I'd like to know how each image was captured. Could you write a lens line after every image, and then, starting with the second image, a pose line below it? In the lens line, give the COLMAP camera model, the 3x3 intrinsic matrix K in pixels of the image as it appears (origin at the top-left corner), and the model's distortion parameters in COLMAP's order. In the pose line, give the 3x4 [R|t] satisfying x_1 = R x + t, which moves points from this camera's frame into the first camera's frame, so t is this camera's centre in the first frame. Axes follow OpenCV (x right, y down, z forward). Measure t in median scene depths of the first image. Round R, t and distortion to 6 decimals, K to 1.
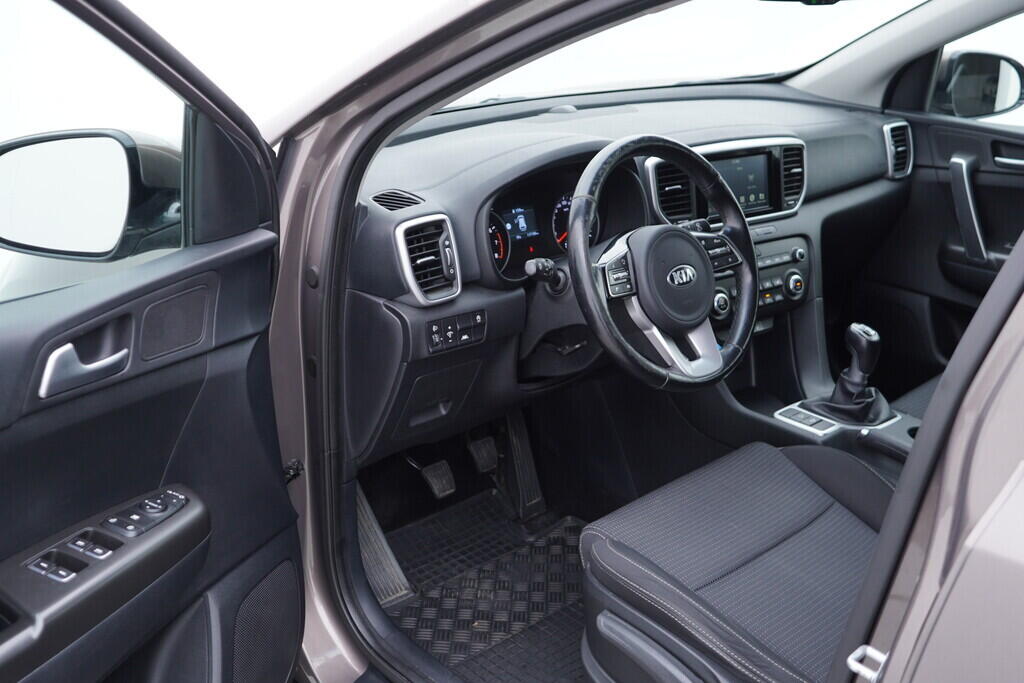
lens RADIAL K [[1054.2, 0, 517.2], [0, 1054.2, 345.8], [0, 0, 1]] dist [0.002857, 0.000000]
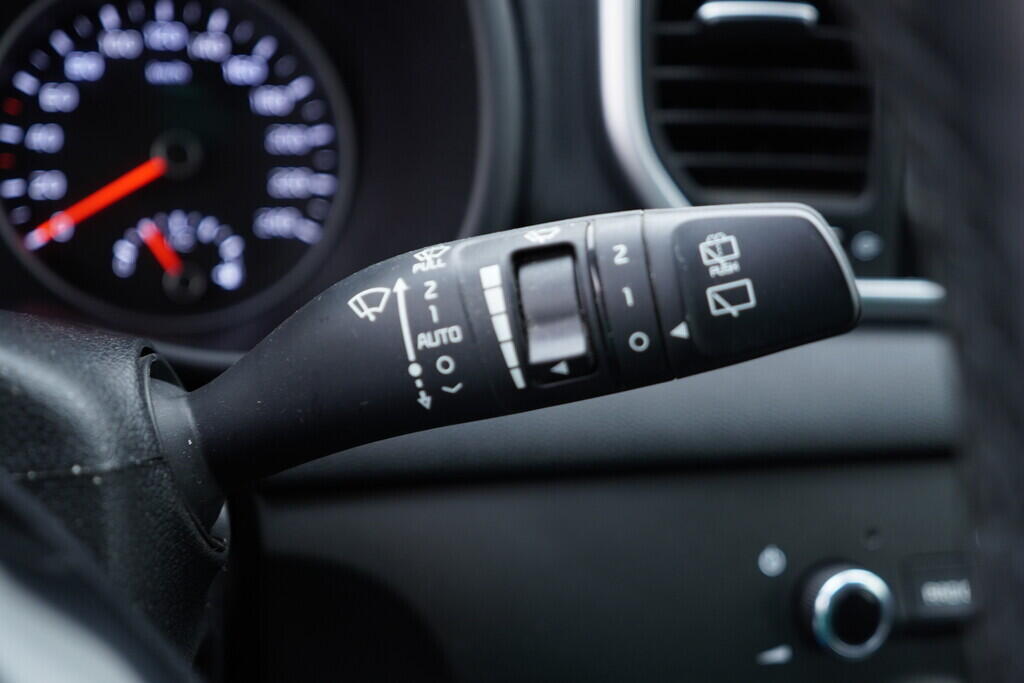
lens RADIAL K [[1054.2, 0, 512.2], [0, 1054.2, 341.4], [0, 0, 1]] dist [0.002857, 0.000000]
pose [[0.924033, 0.190681, -0.331368, 0.177499], [-0.192351, 0.980924, 0.028081, -0.099444], [0.330401, 0.037791, 0.943084, 0.847129]]
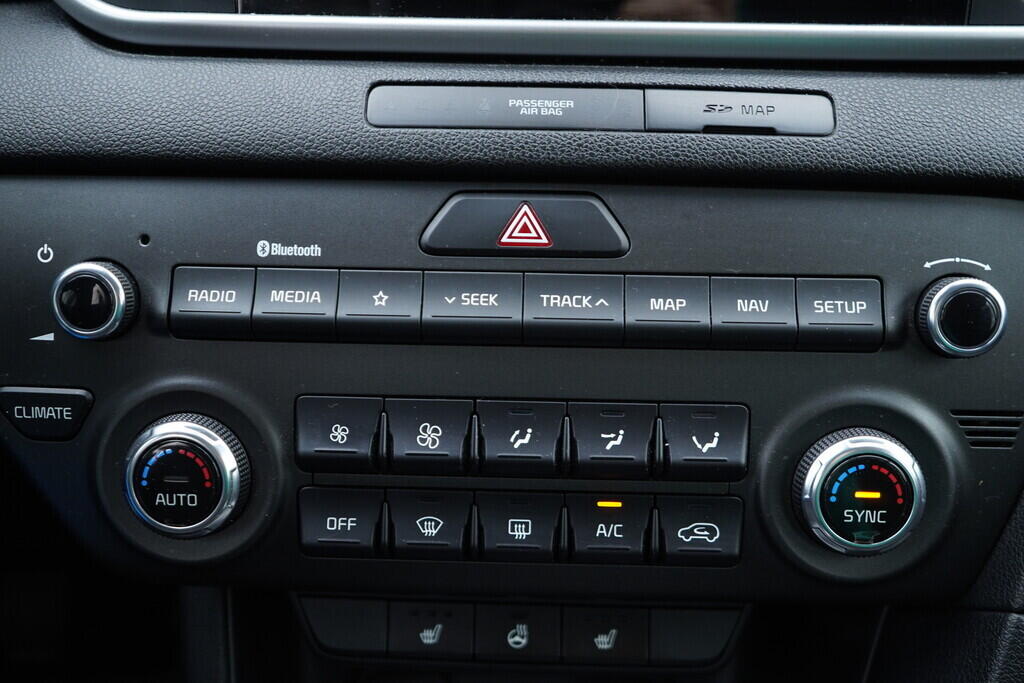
lens RADIAL K [[1054.2, 0, 512.7], [0, 1054.2, 343.9], [0, 0, 1]] dist [0.002857, 0.000000]
pose [[0.788090, 0.269062, -0.553643, 0.328320], [-0.212186, 0.963031, 0.165979, -0.101483], [0.577834, -0.013331, 0.816046, 0.910667]]
